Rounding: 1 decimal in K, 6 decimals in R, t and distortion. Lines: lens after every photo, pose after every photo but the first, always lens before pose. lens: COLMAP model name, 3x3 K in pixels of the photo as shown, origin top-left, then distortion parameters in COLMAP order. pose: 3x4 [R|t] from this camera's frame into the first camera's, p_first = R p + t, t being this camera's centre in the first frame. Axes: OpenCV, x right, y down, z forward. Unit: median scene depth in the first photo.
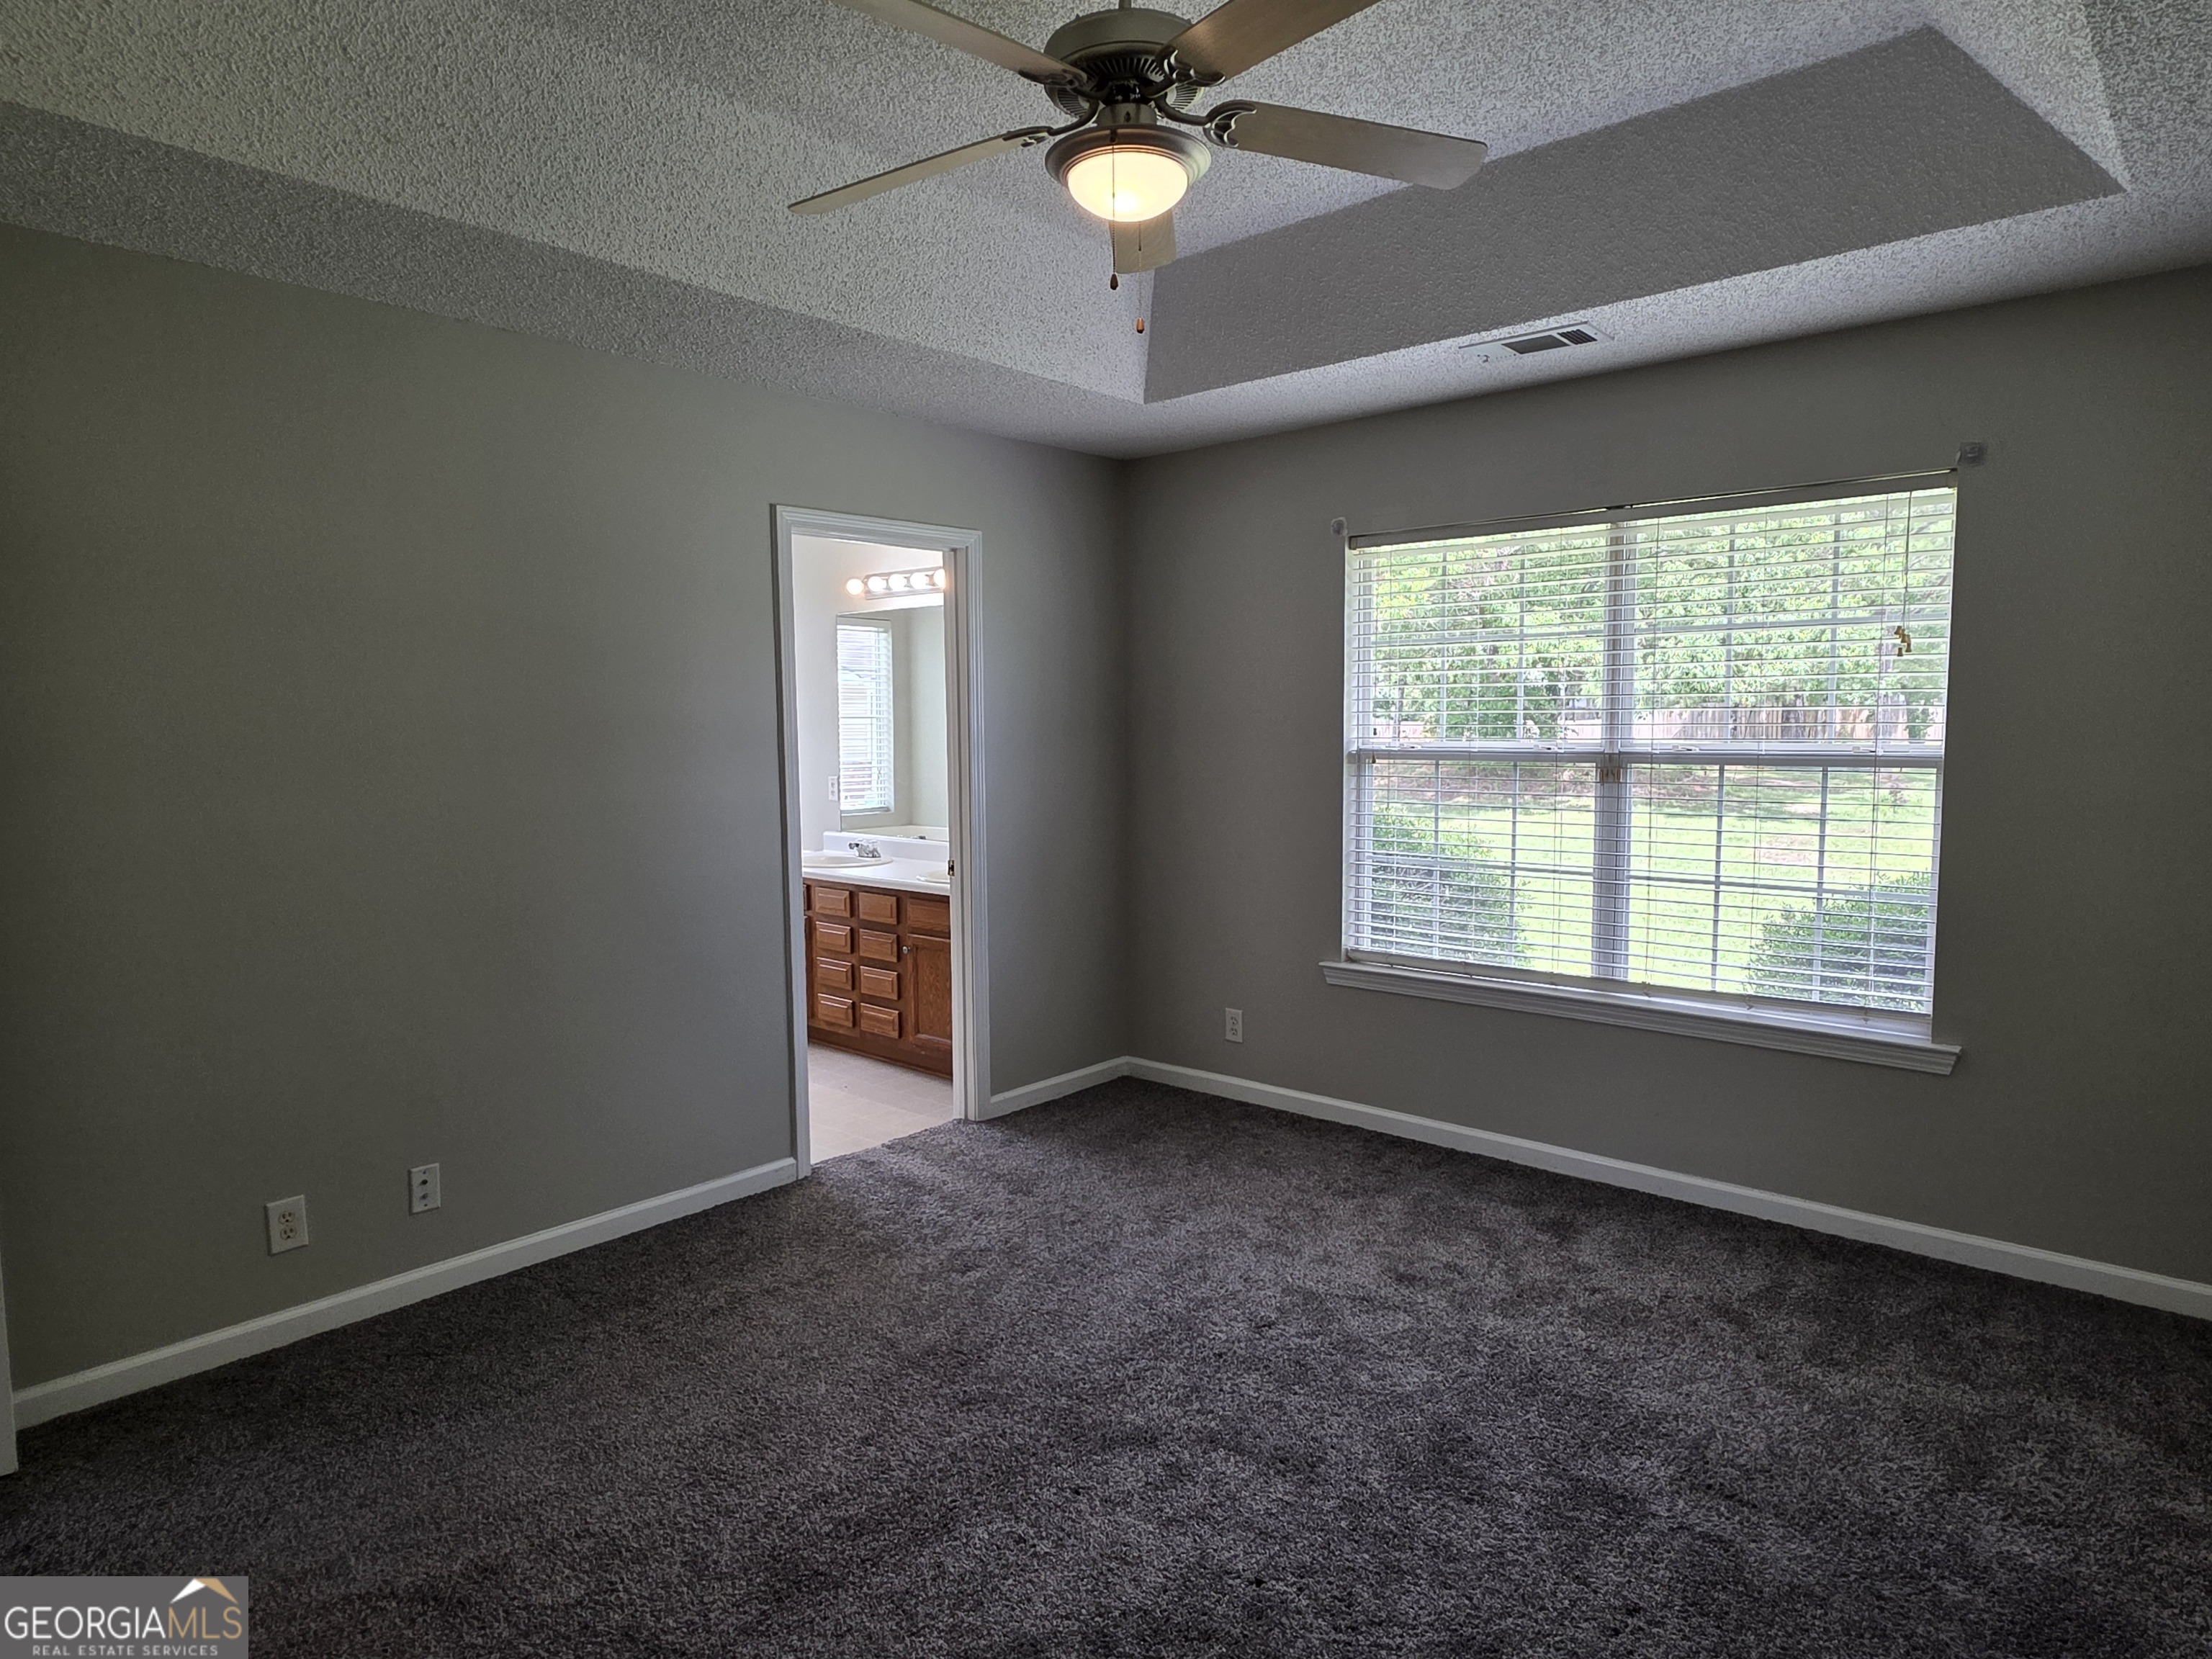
lens RADIAL K [[1300.6, 0, 1110.7], [0, 1300.6, 840.9], [0, 0, 1]] dist [-0.005832, -0.001735]
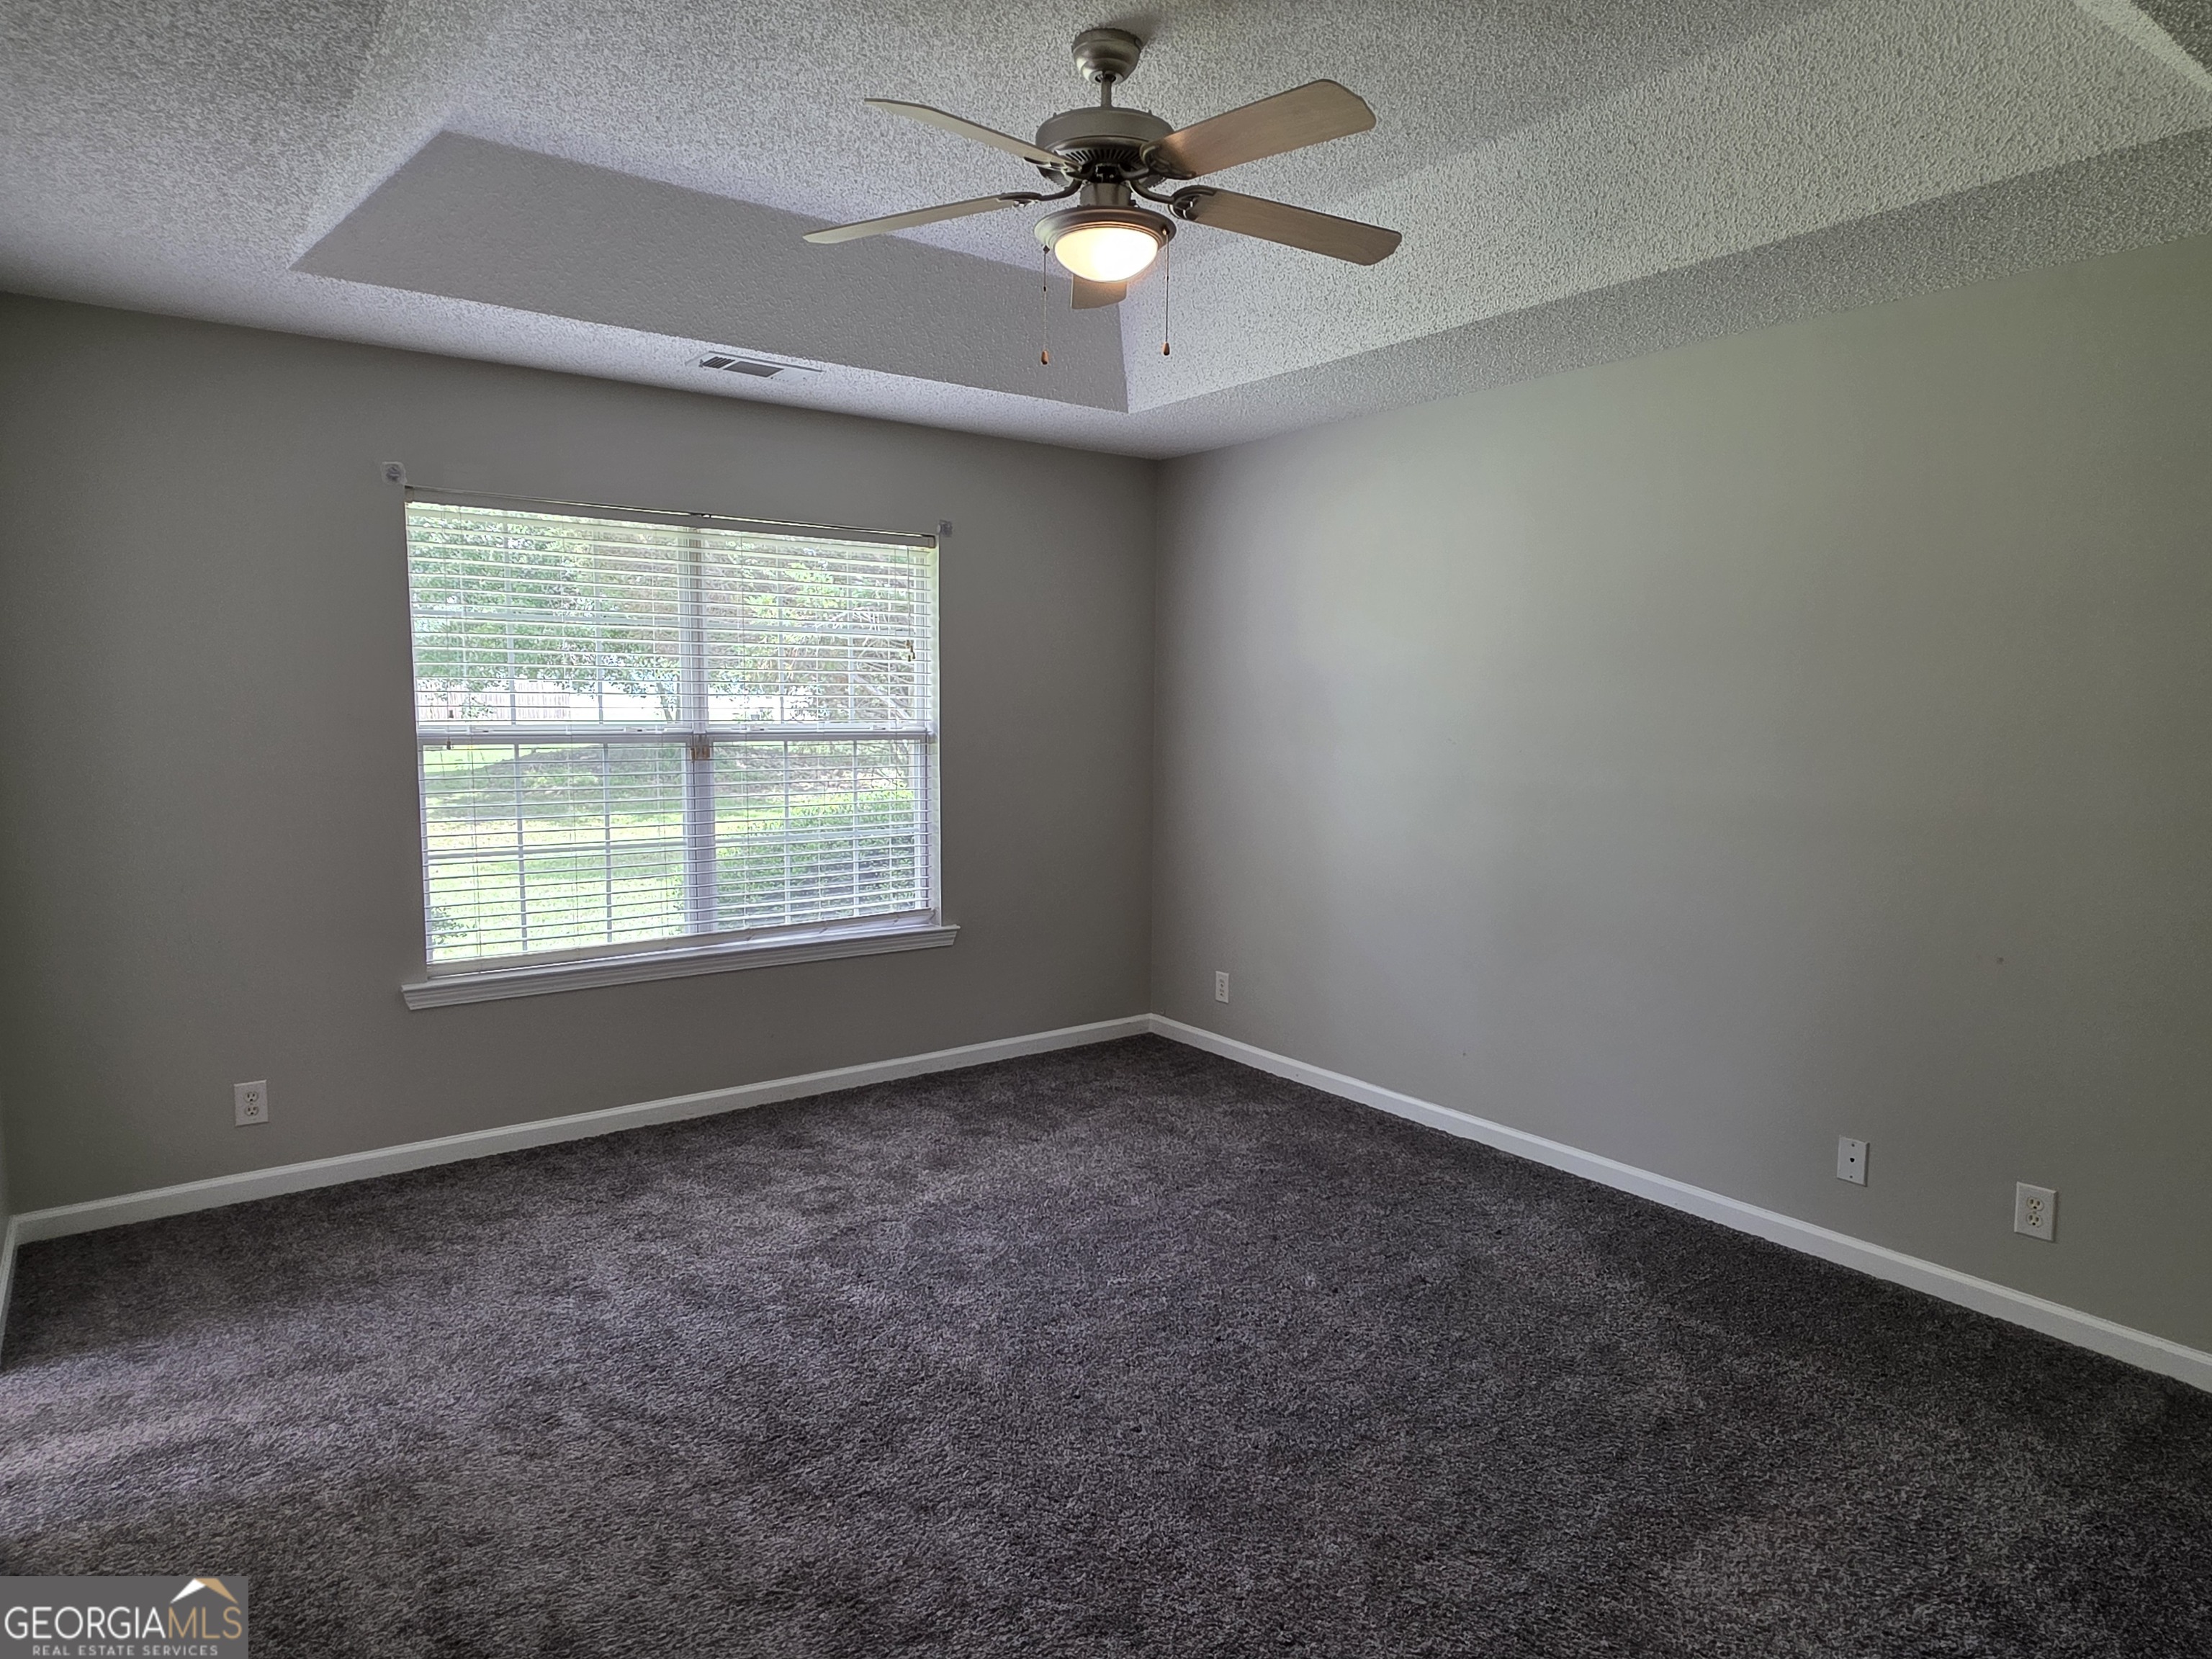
lens RADIAL K [[1300.6, 0, 1110.7], [0, 1300.6, 840.9], [0, 0, 1]] dist [-0.005832, -0.001735]
pose [[0.202887, -0.098278, 0.974258, -0.641452], [0.078401, 0.993387, 0.083881, -0.041548], [-0.976058, 0.059365, 0.209250, 0.422684]]
